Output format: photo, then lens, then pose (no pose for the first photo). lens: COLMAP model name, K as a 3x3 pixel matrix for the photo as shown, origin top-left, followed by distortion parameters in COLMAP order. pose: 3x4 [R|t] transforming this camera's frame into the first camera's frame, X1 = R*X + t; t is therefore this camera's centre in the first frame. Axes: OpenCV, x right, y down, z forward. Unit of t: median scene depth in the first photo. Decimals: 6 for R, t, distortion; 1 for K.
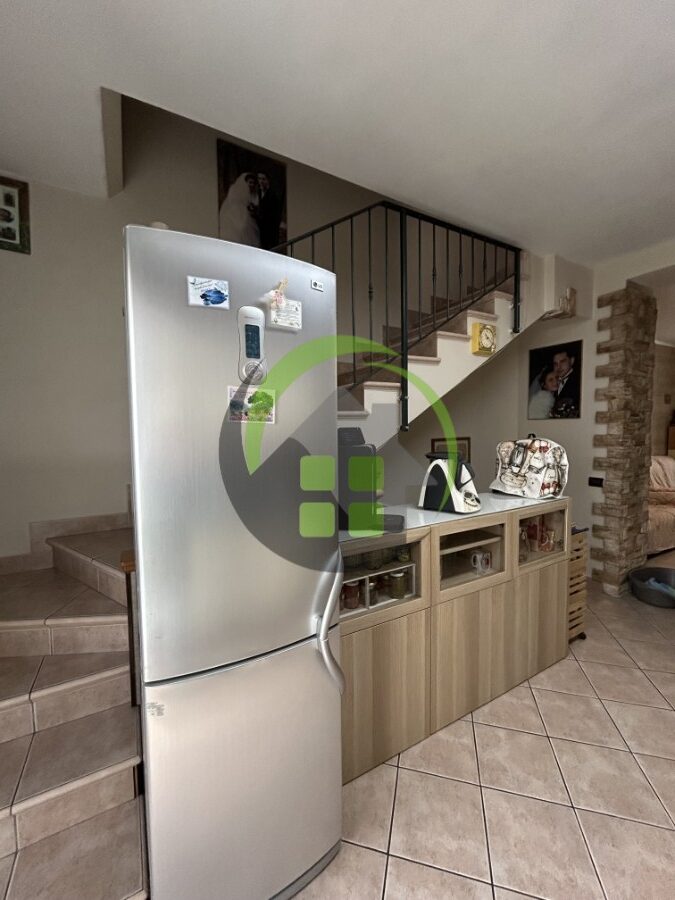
lens RADIAL K [[362.8, 0, 337.5], [0, 362.8, 450.0], [0, 0, 1]] dist [-0.002777, 0.000876]
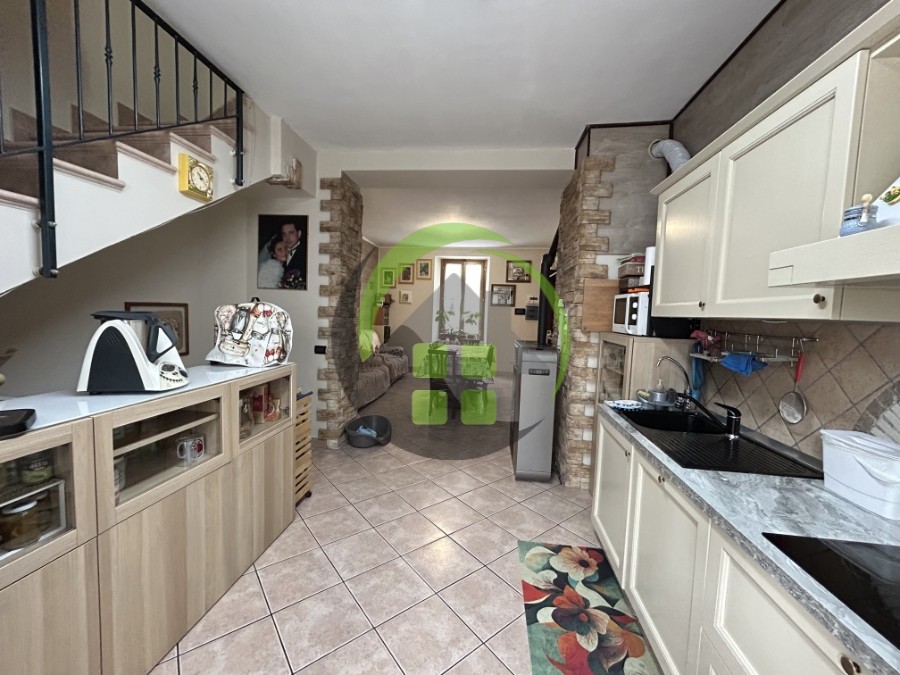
lens RADIAL K [[362.8, 0, 450.0], [0, 362.8, 338.5], [0, 0, 1]] dist [-0.002777, 0.000876]
pose [[0.585057, -0.019458, 0.810759, 0.076228], [-0.000755, 0.999699, 0.024537, 0.036695], [-0.810992, -0.014967, 0.584866, 0.060371]]
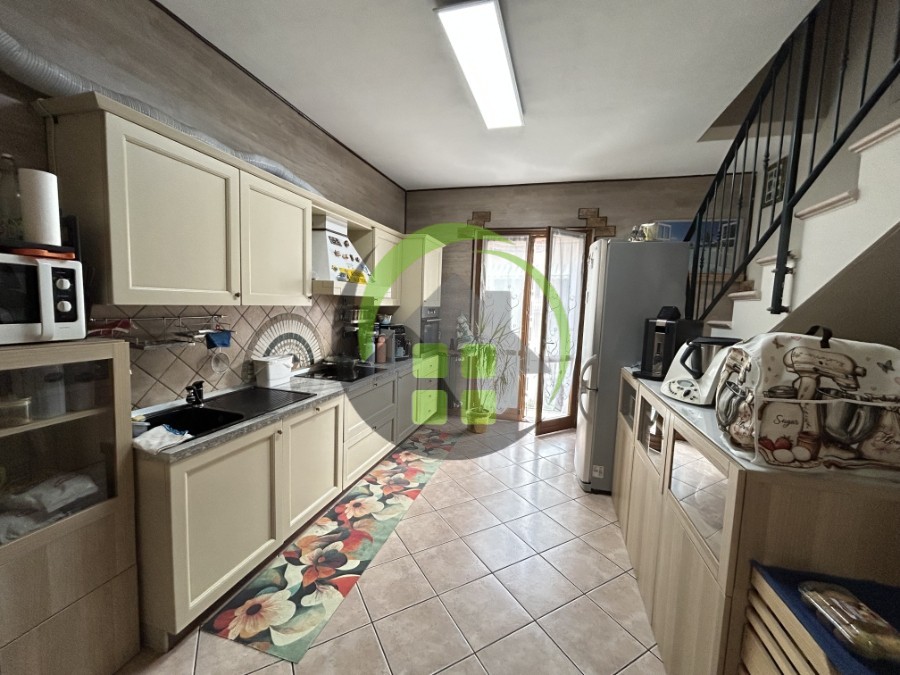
lens RADIAL K [[362.8, 0, 450.0], [0, 362.8, 338.5], [0, 0, 1]] dist [-0.002777, 0.000876]
pose [[-0.707129, 0.058894, -0.704628, 1.044035], [-0.064333, 0.987033, 0.147059, -0.054889], [0.704152, 0.149320, -0.694171, 0.894527]]
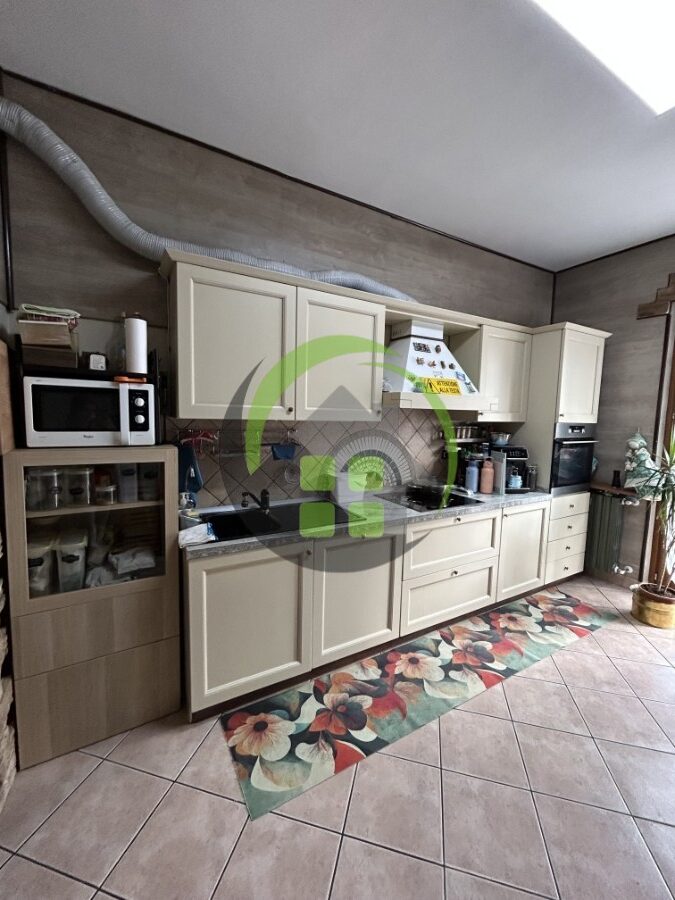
lens RADIAL K [[362.8, 0, 337.5], [0, 362.8, 450.0], [0, 0, 1]] dist [-0.002777, 0.000876]
pose [[-0.999771, -0.004947, -0.020824, 0.745147], [-0.008125, 0.987812, 0.155442, -0.041292], [0.019802, 0.155576, -0.987625, 0.829318]]
